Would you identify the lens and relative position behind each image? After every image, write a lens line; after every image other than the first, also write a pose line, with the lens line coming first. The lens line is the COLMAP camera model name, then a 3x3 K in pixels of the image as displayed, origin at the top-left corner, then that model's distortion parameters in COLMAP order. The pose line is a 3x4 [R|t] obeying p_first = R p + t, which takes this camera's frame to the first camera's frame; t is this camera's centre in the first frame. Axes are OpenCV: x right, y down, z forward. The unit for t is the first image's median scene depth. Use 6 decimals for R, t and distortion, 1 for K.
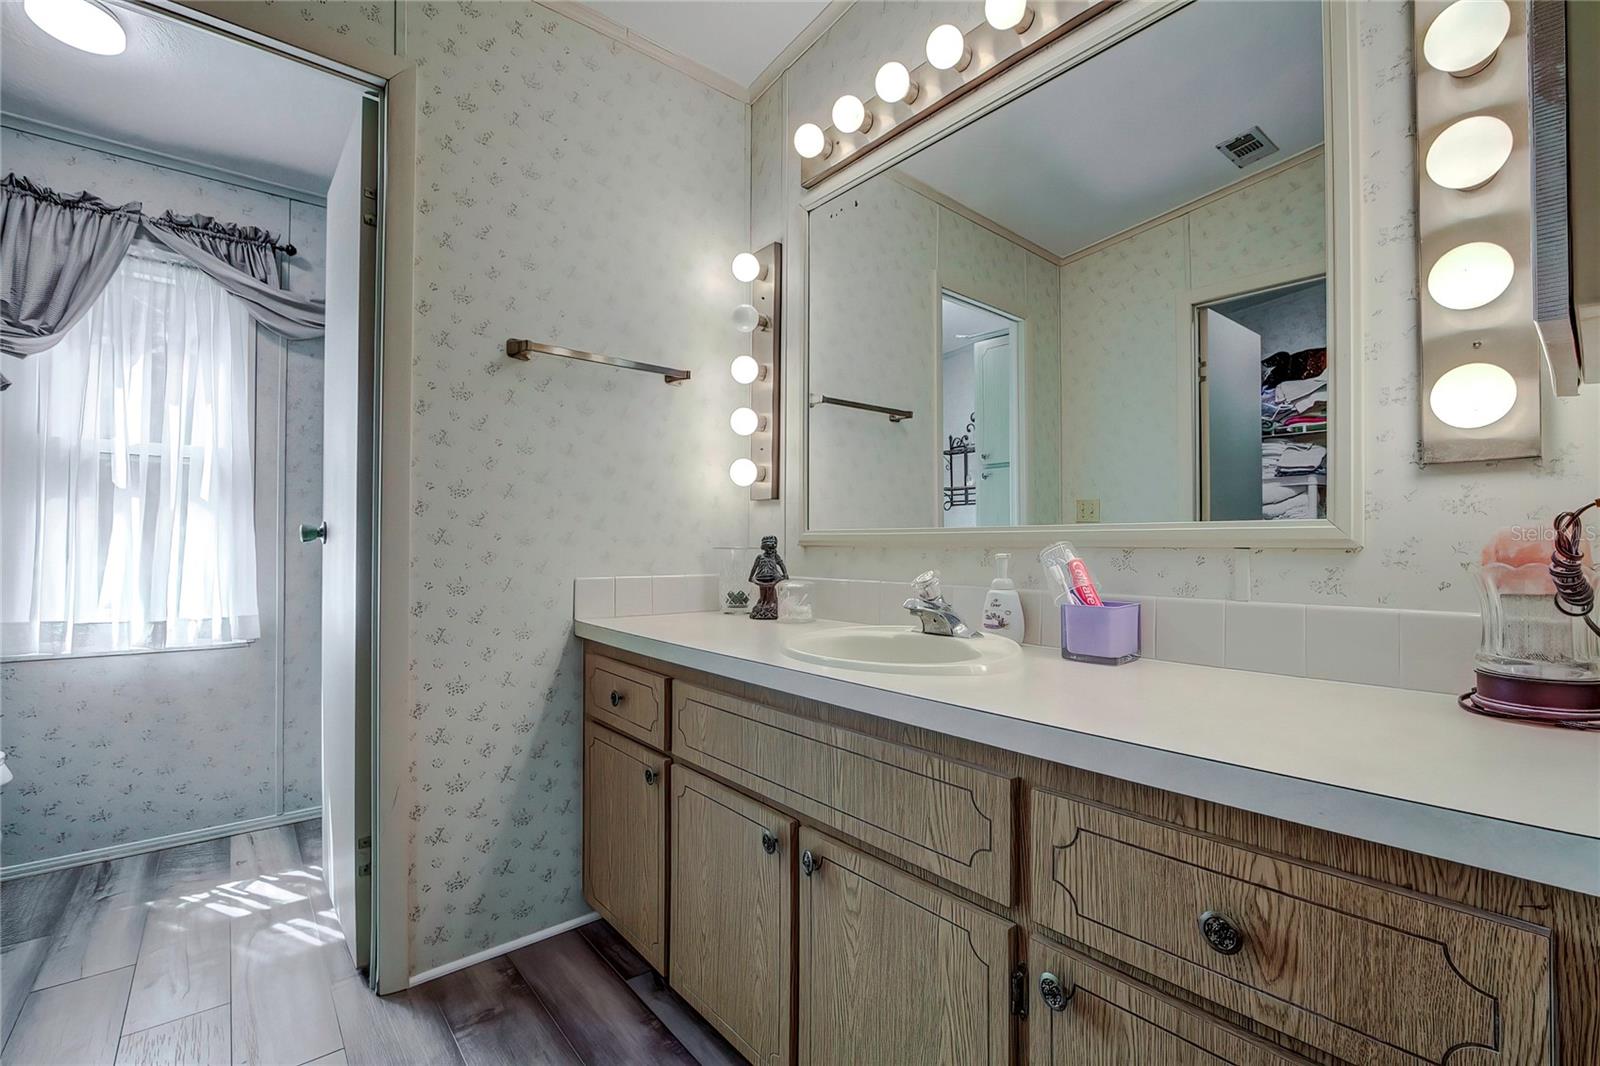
lens RADIAL K [[705.1, 0, 801.7], [0, 705.1, 534.3], [0, 0, 1]] dist [-0.019201, 0.003851]
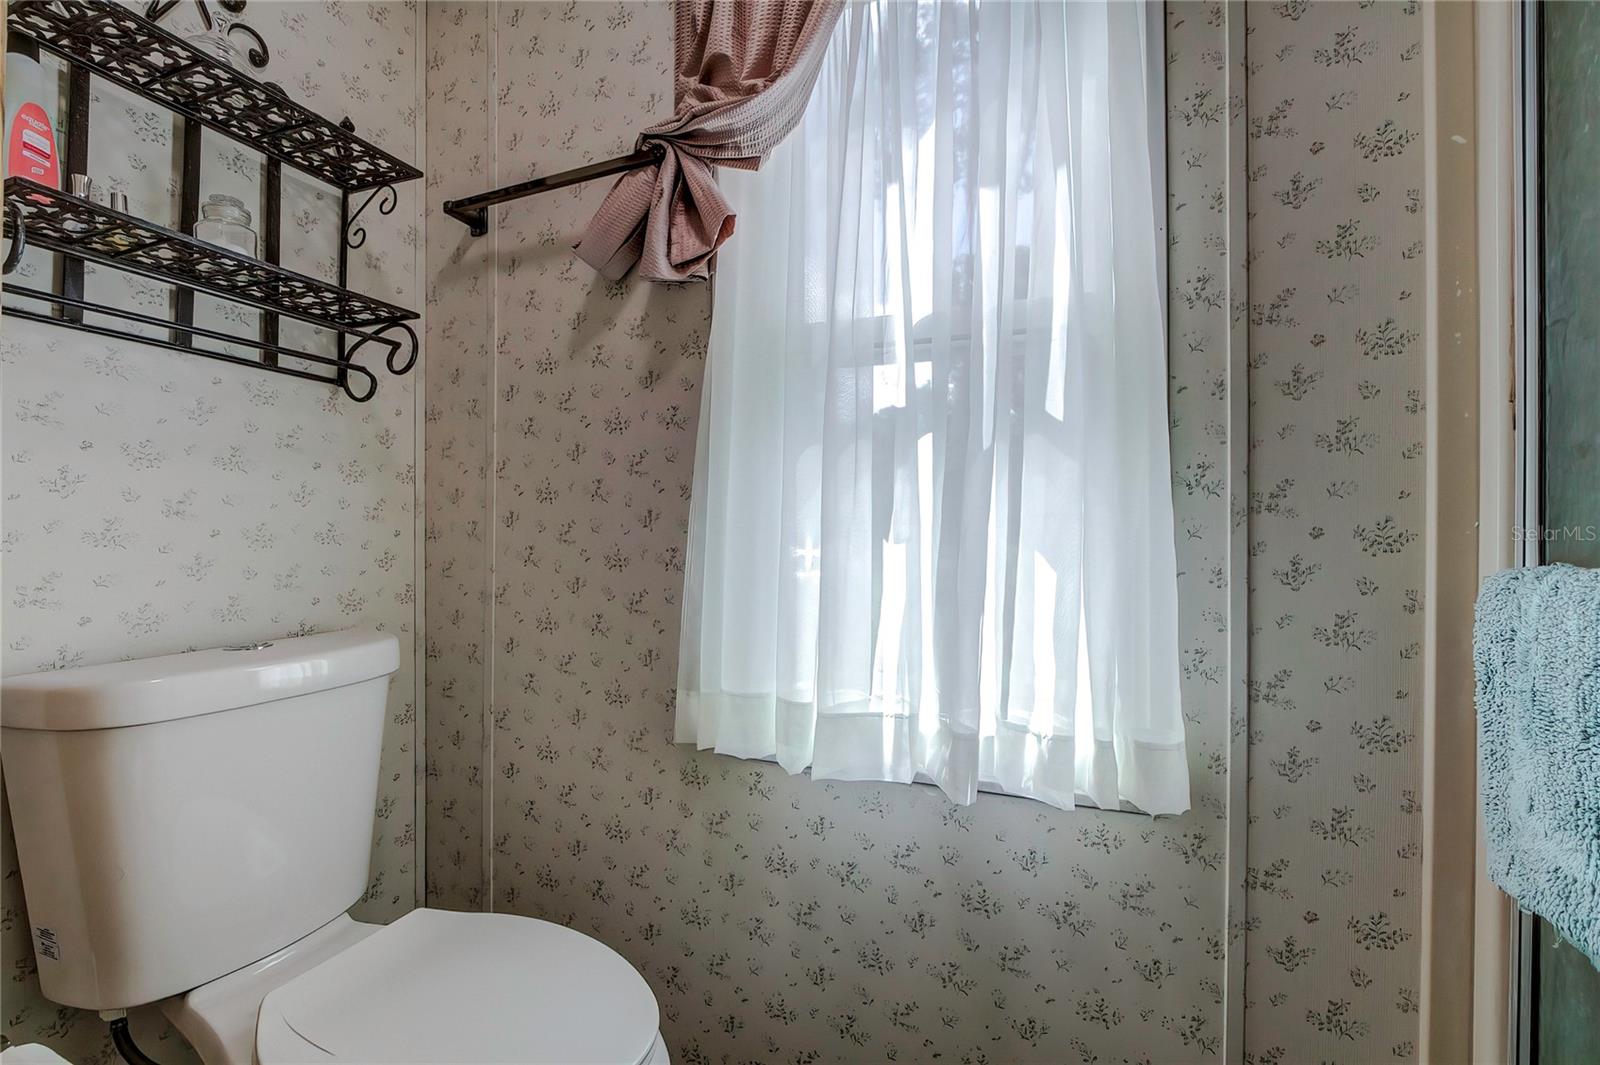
lens RADIAL K [[705.1, 0, 803.1], [0, 705.1, 523.3], [0, 0, 1]] dist [-0.019201, 0.003851]
pose [[0.463837, -0.003361, -0.885914, -0.669868], [0.009617, 0.999953, 0.001241, 0.005607], [0.885868, -0.009095, 0.463848, 0.807049]]
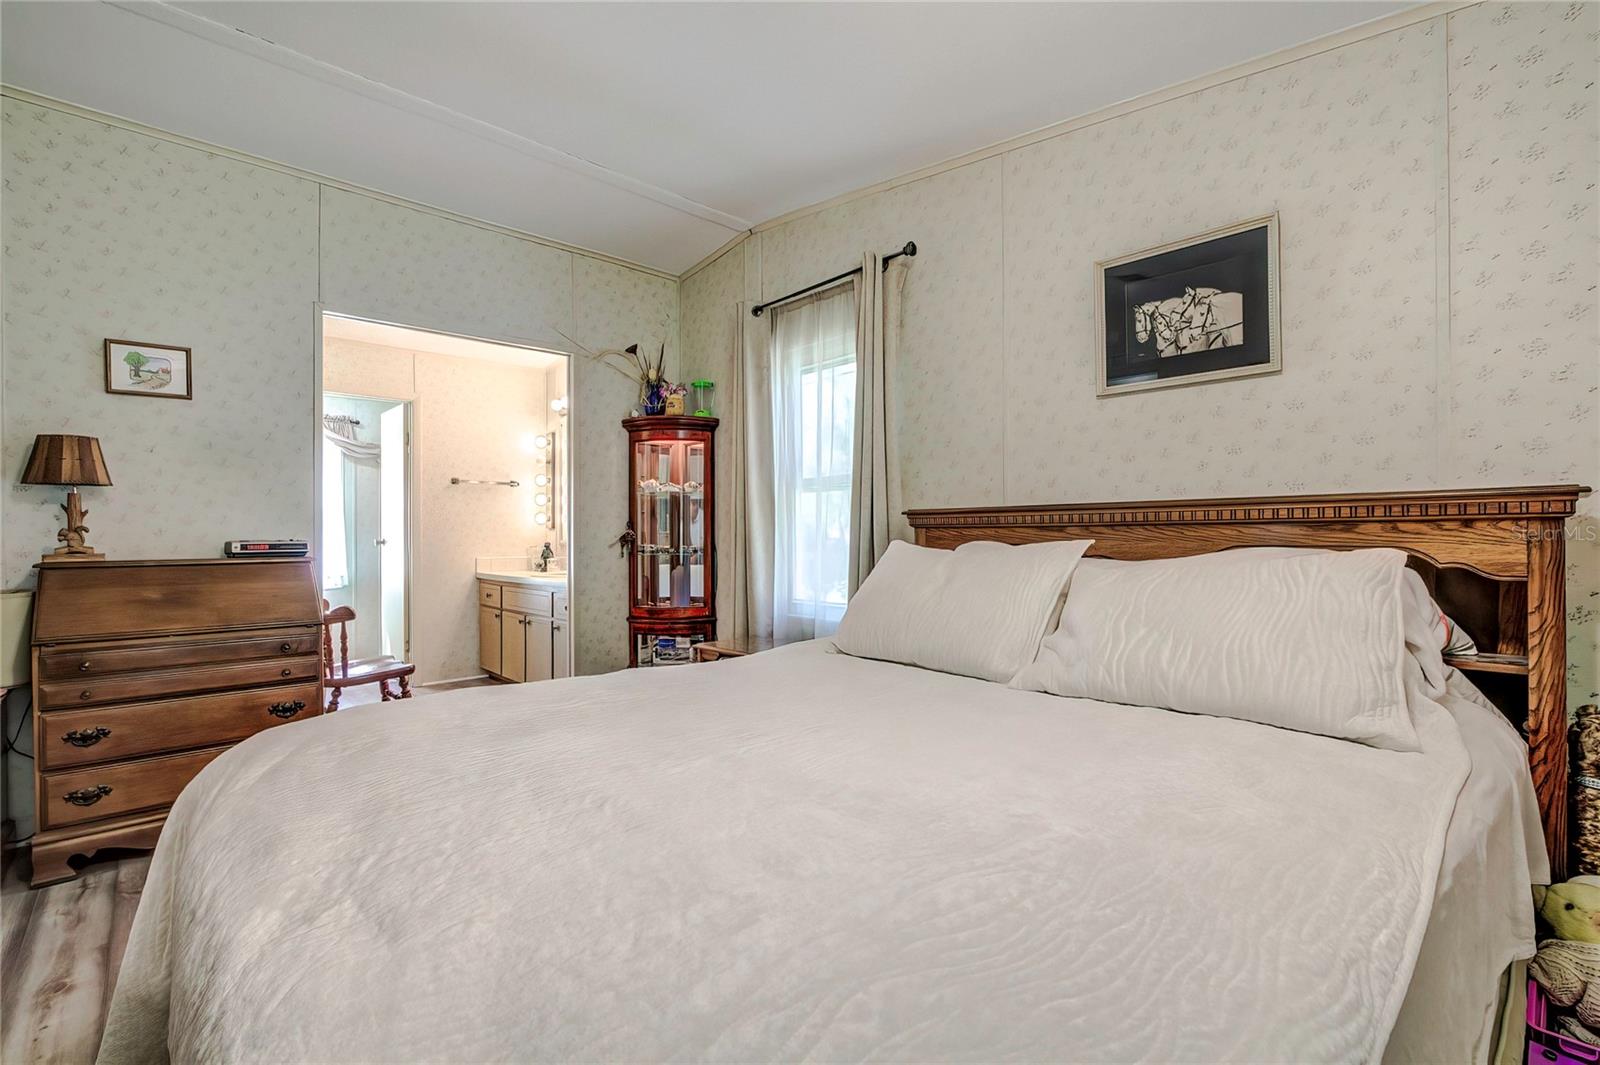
lens RADIAL K [[705.1, 0, 786.5], [0, 705.1, 532.3], [0, 0, 1]] dist [-0.019201, 0.003851]
pose [[0.998396, -0.004298, 0.056445, 0.750631], [0.003530, 0.999900, 0.013702, -0.073422], [-0.056498, -0.013481, 0.998312, -1.858886]]
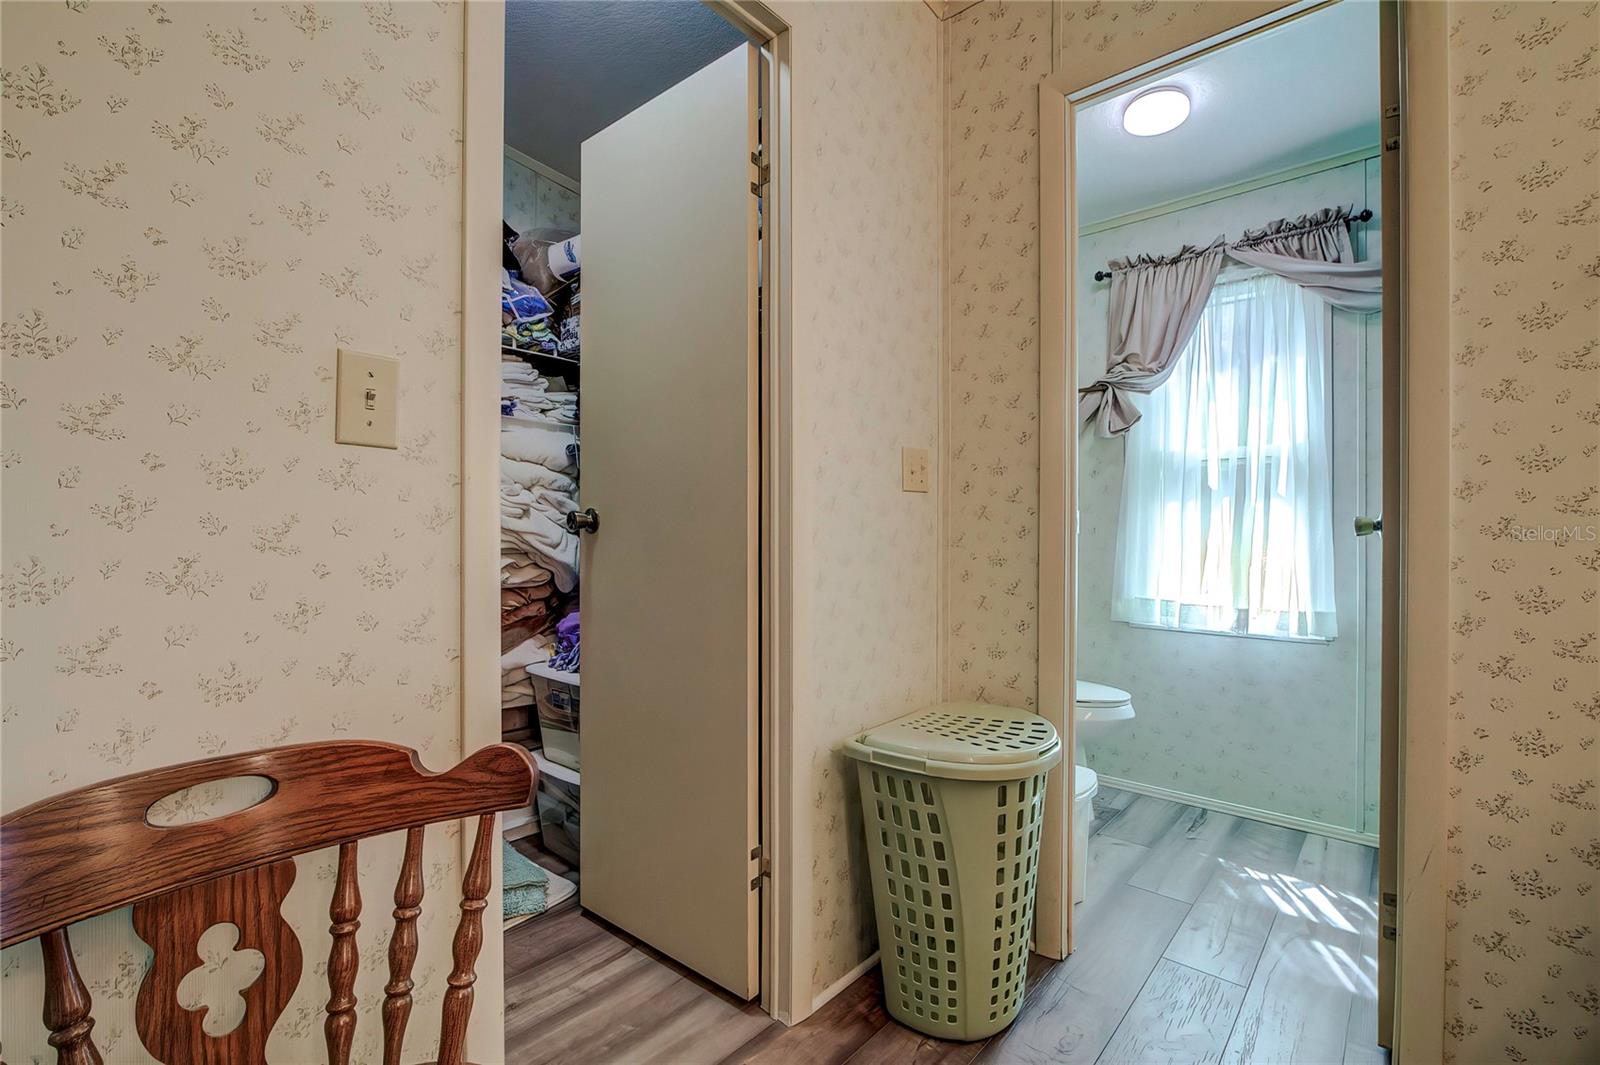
lens RADIAL K [[705.1, 0, 780.0], [0, 705.1, 534.1], [0, 0, 1]] dist [-0.019201, 0.003851]
pose [[0.138911, -0.001978, -0.990303, 0.072066], [0.007927, 0.999968, -0.000885, 0.002726], [0.990273, -0.007727, 0.138923, 0.139552]]
